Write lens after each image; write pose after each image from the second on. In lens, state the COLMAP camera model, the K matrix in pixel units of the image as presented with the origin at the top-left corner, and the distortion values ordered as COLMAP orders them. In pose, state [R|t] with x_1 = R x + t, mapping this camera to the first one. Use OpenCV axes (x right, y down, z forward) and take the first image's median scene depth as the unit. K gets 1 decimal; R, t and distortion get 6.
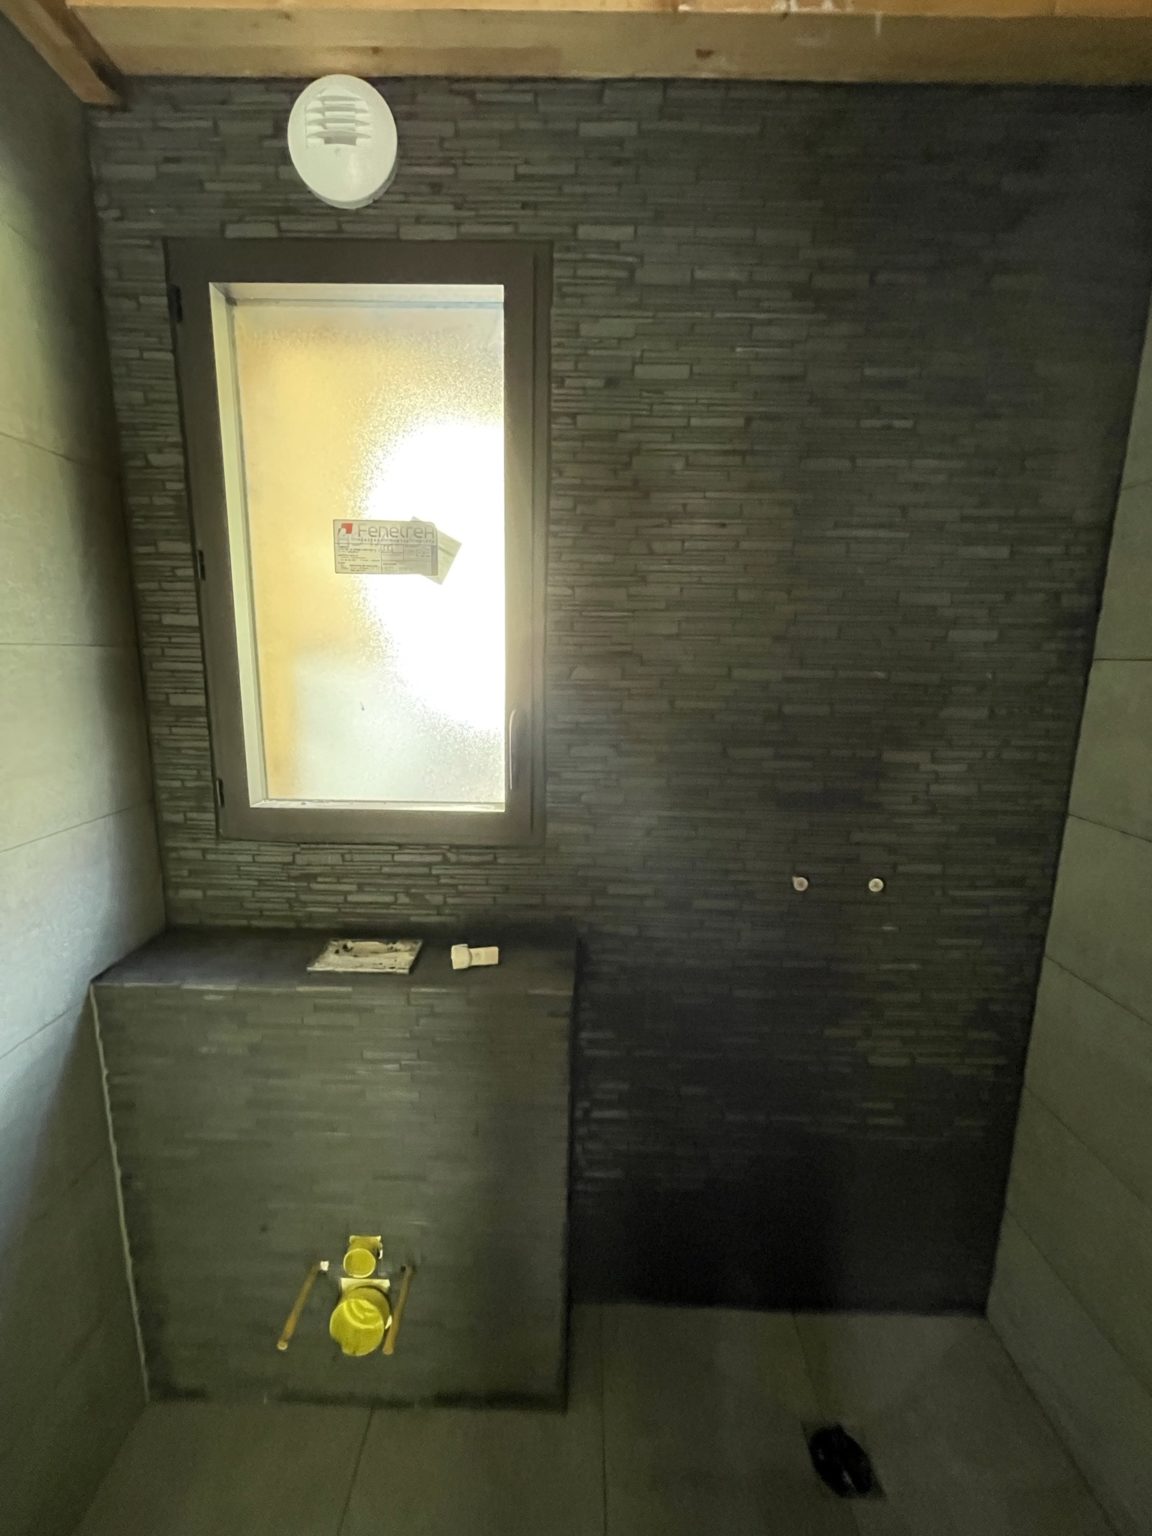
lens RADIAL K [[620.0, 0, 578.7], [0, 620.0, 762.8], [0, 0, 1]] dist [0.012270, 0.000460]
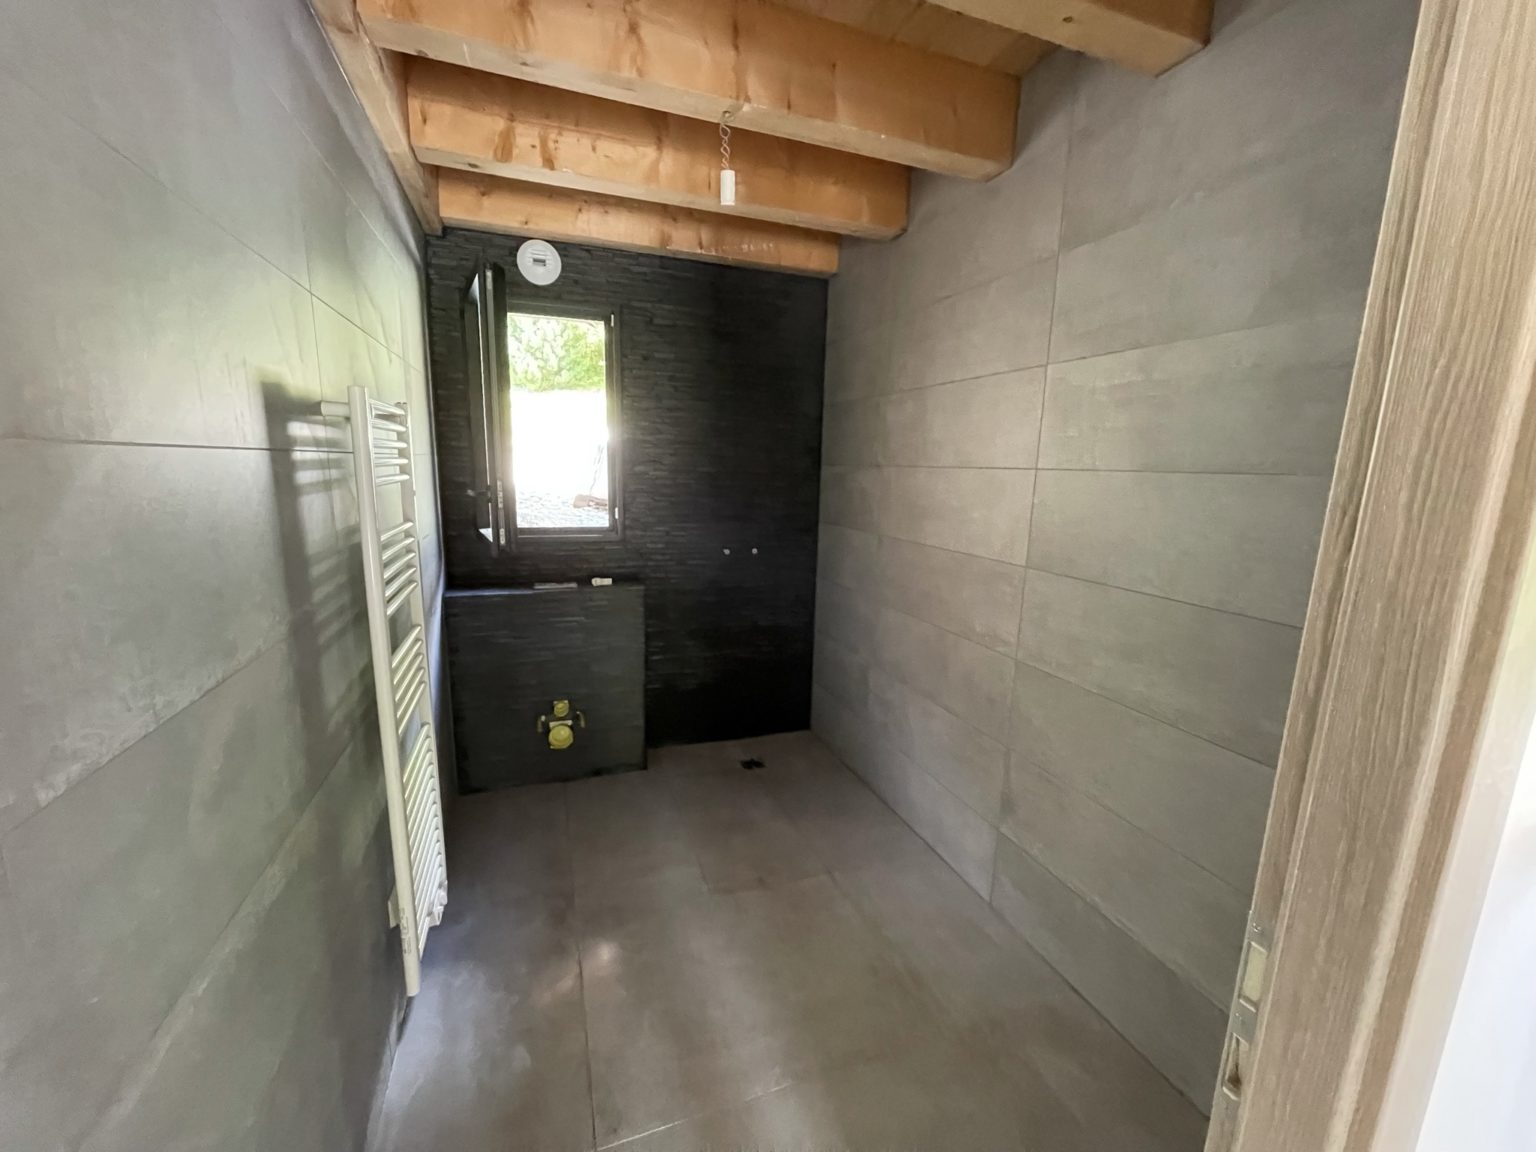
lens RADIAL K [[620.0, 0, 765.6], [0, 620.0, 578.6], [0, 0, 1]] dist [0.012270, 0.000460]
pose [[0.932755, -0.057844, 0.355840, -0.447877], [0.054696, 0.998324, 0.018912, 0.290136], [-0.356338, 0.001823, 0.934356, -1.578625]]
